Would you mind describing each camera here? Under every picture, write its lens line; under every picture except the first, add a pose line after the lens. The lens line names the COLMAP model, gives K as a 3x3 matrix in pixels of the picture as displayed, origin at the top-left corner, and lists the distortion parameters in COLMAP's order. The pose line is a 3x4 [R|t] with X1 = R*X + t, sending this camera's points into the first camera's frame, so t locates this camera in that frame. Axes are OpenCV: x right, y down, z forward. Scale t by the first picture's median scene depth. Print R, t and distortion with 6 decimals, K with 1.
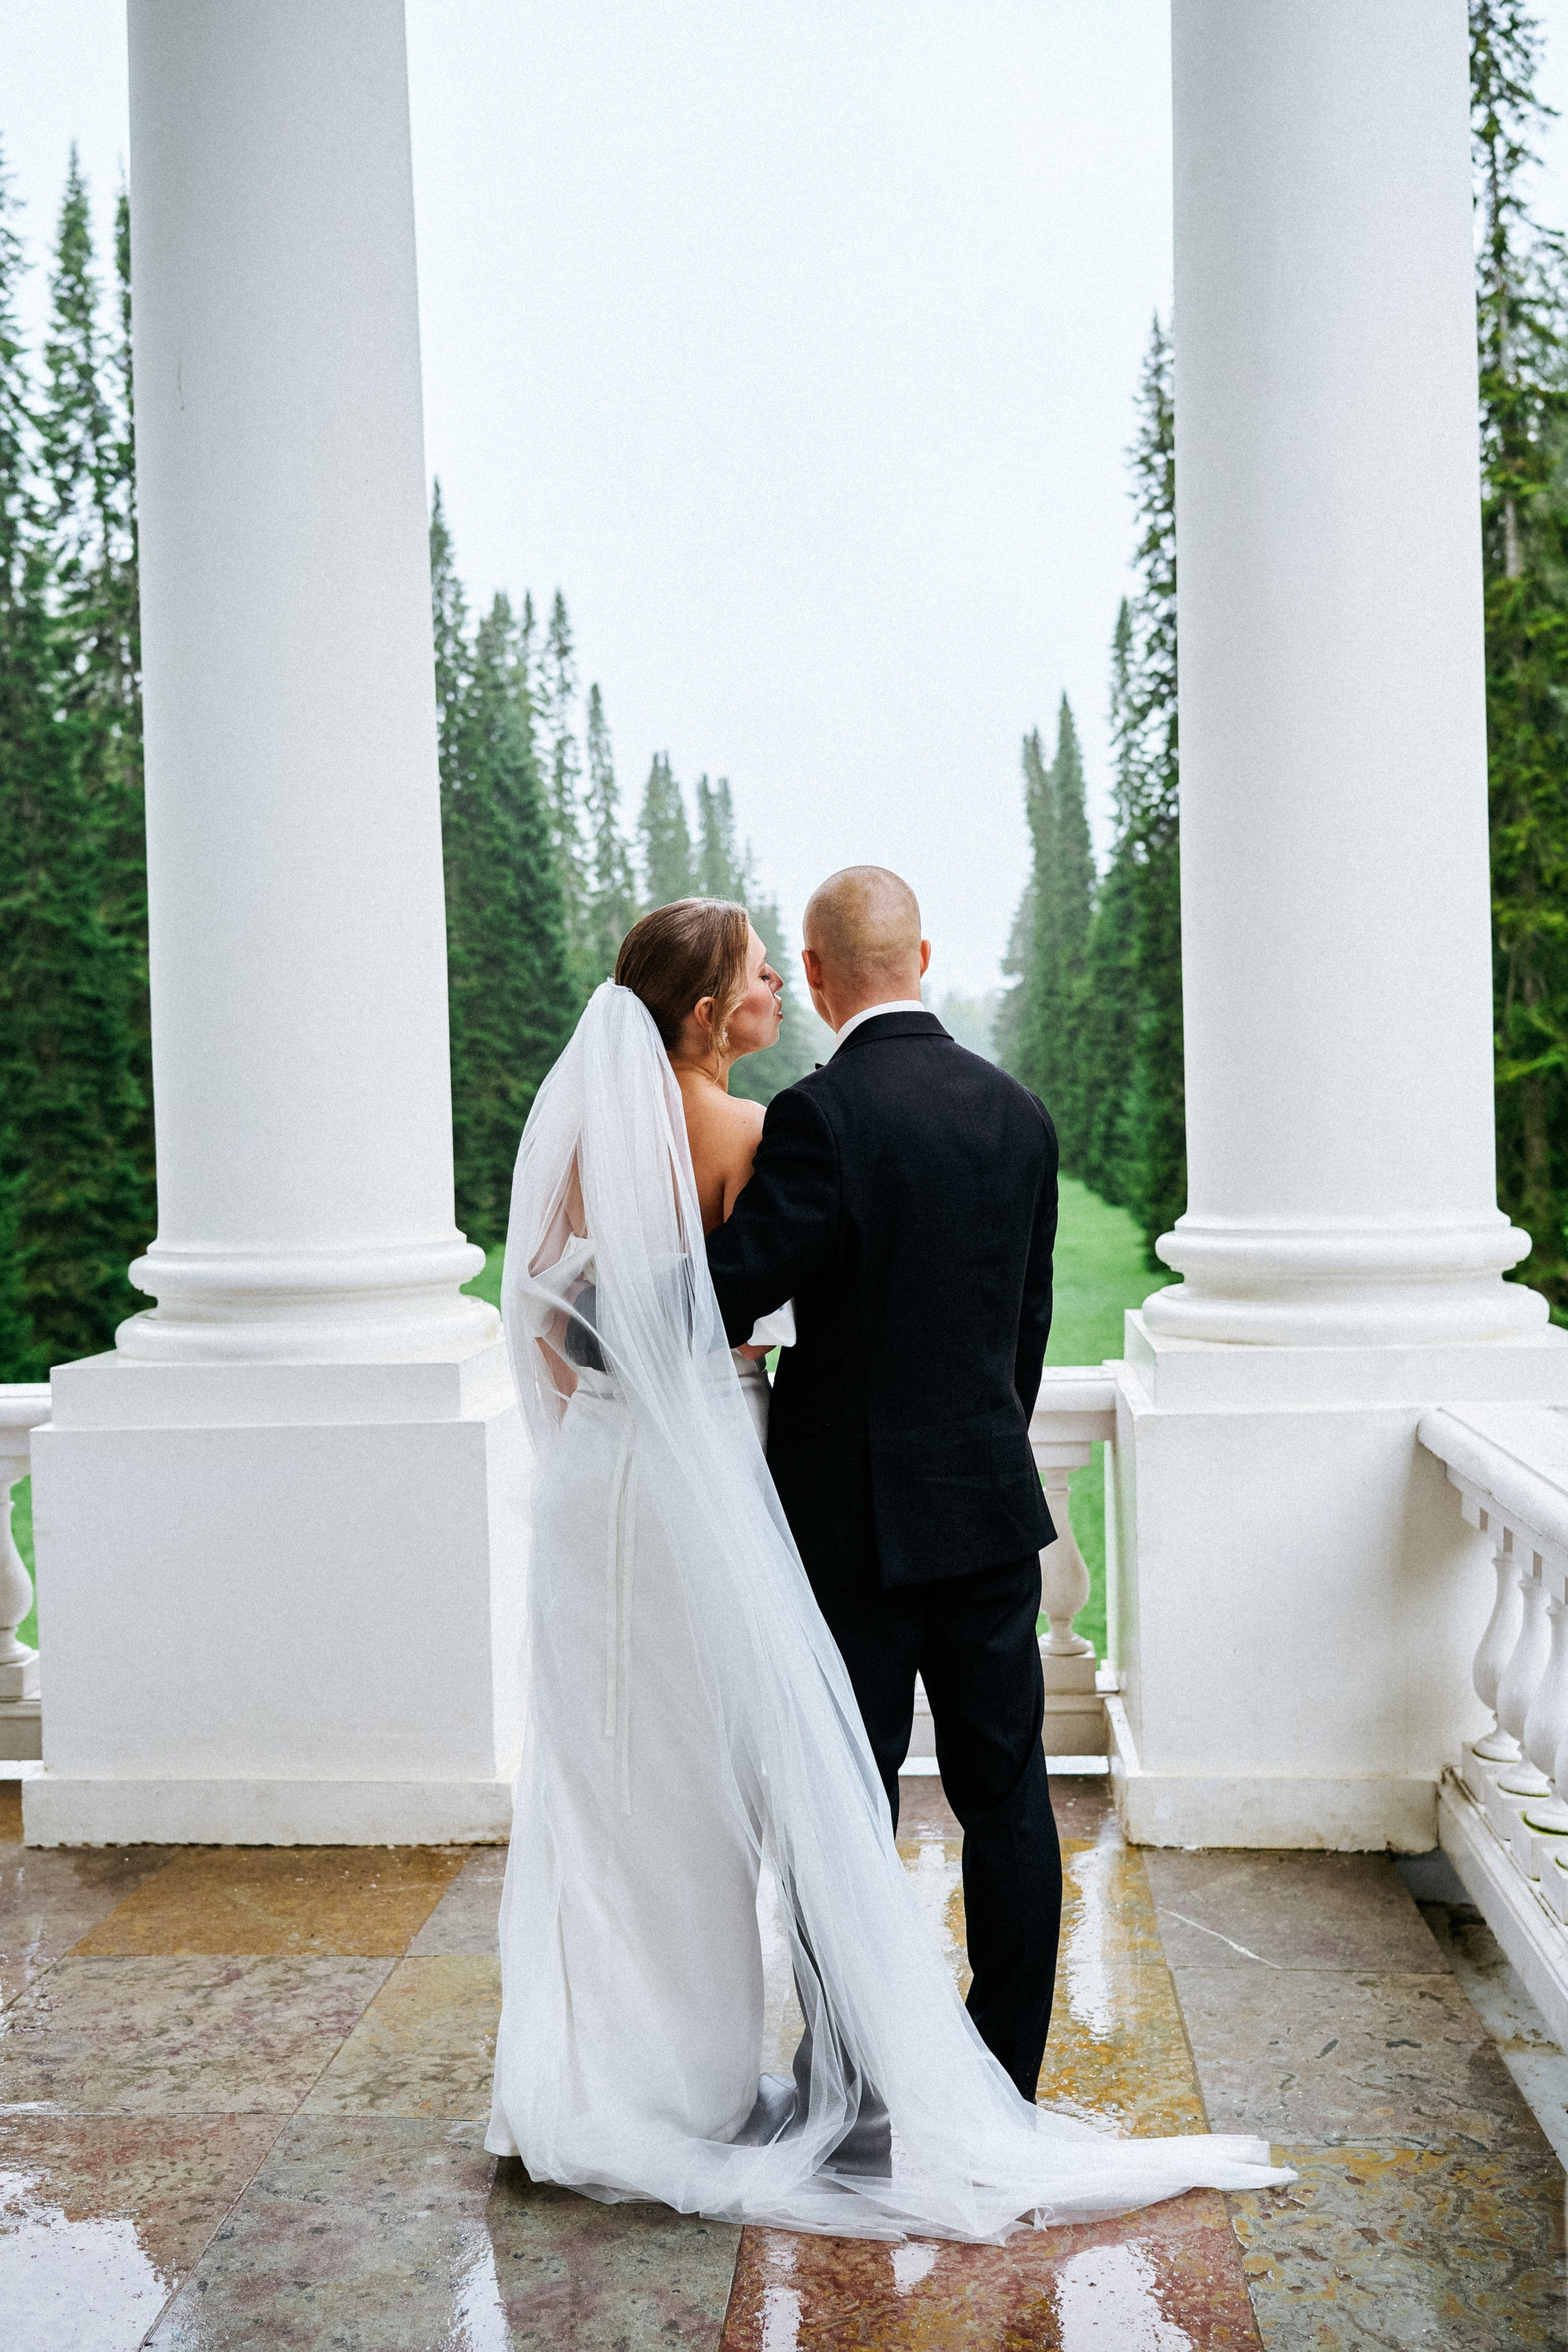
lens RADIAL K [[2376.4, 0, 896.7], [0, 2376.4, 1144.0], [0, 0, 1]] dist [0.035792, 0.000000]
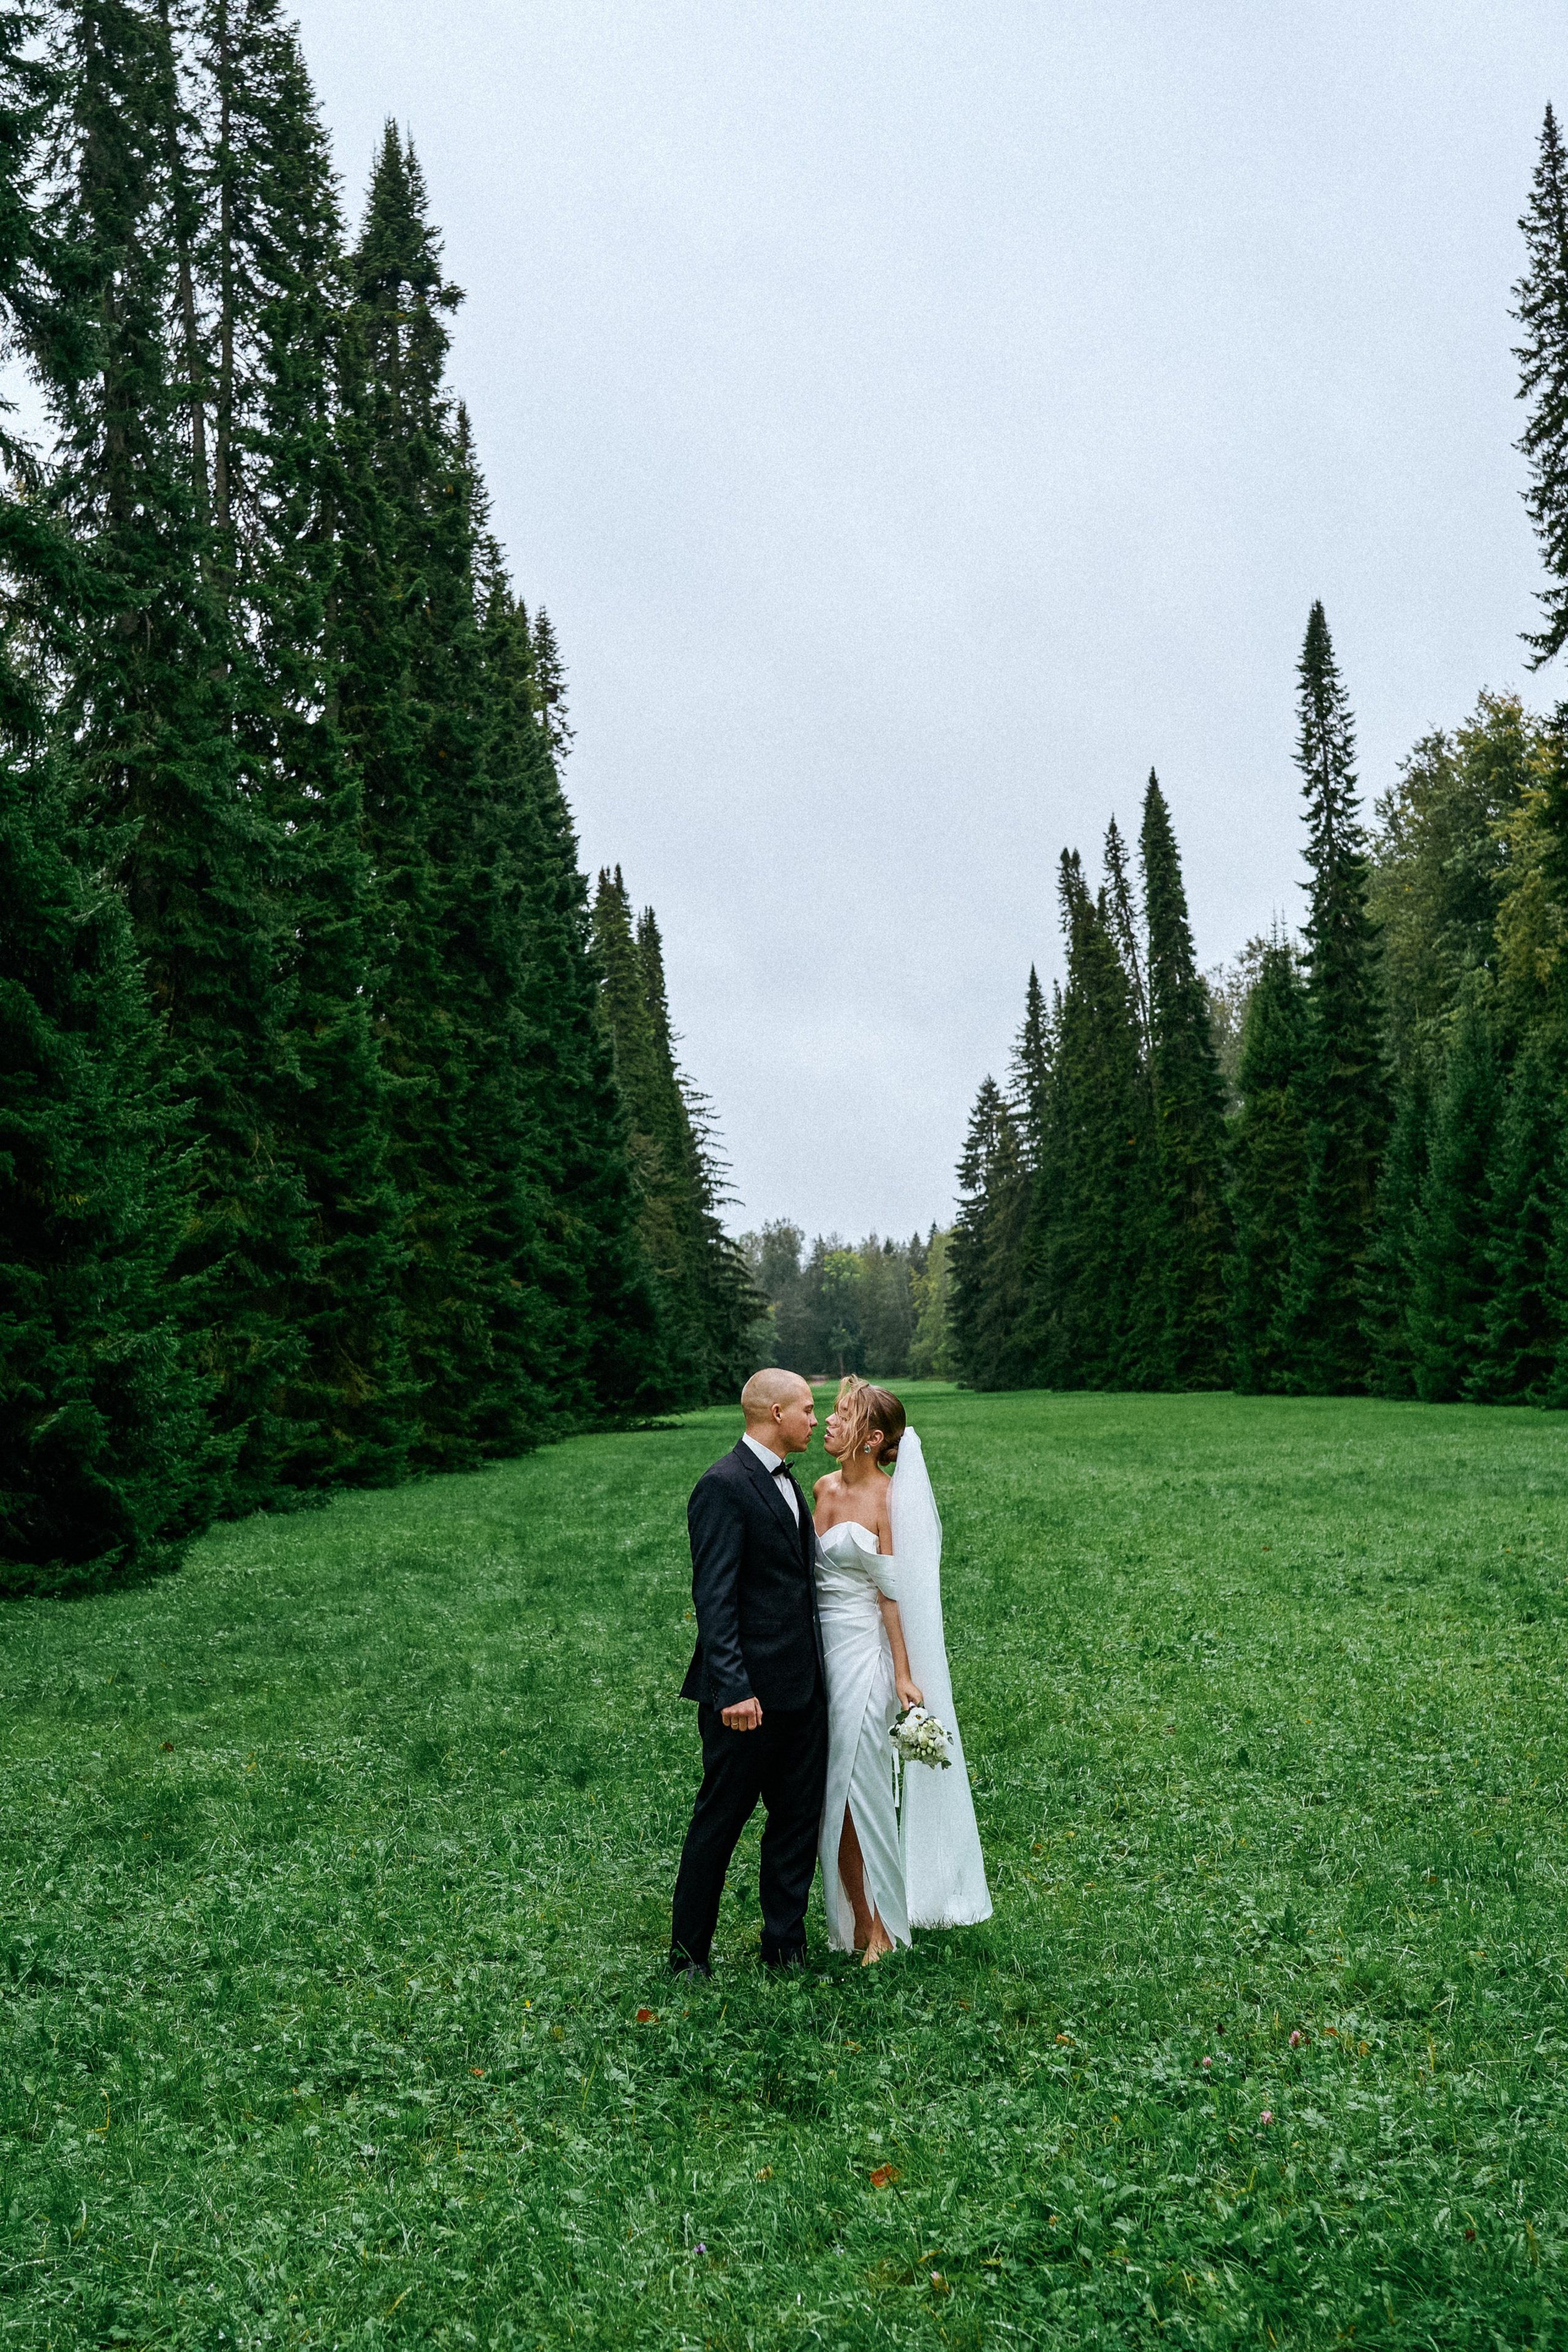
lens RADIAL K [[2570.5, 0, 762.1], [0, 2570.5, 1167.6], [0, 0, 1]] dist [0.061230, 0.000000]
pose [[0.995755, -0.001616, 0.092034, -0.163190], [0.013517, 0.991573, -0.128841, 0.058306], [-0.091050, 0.129538, 0.987385, 0.205376]]
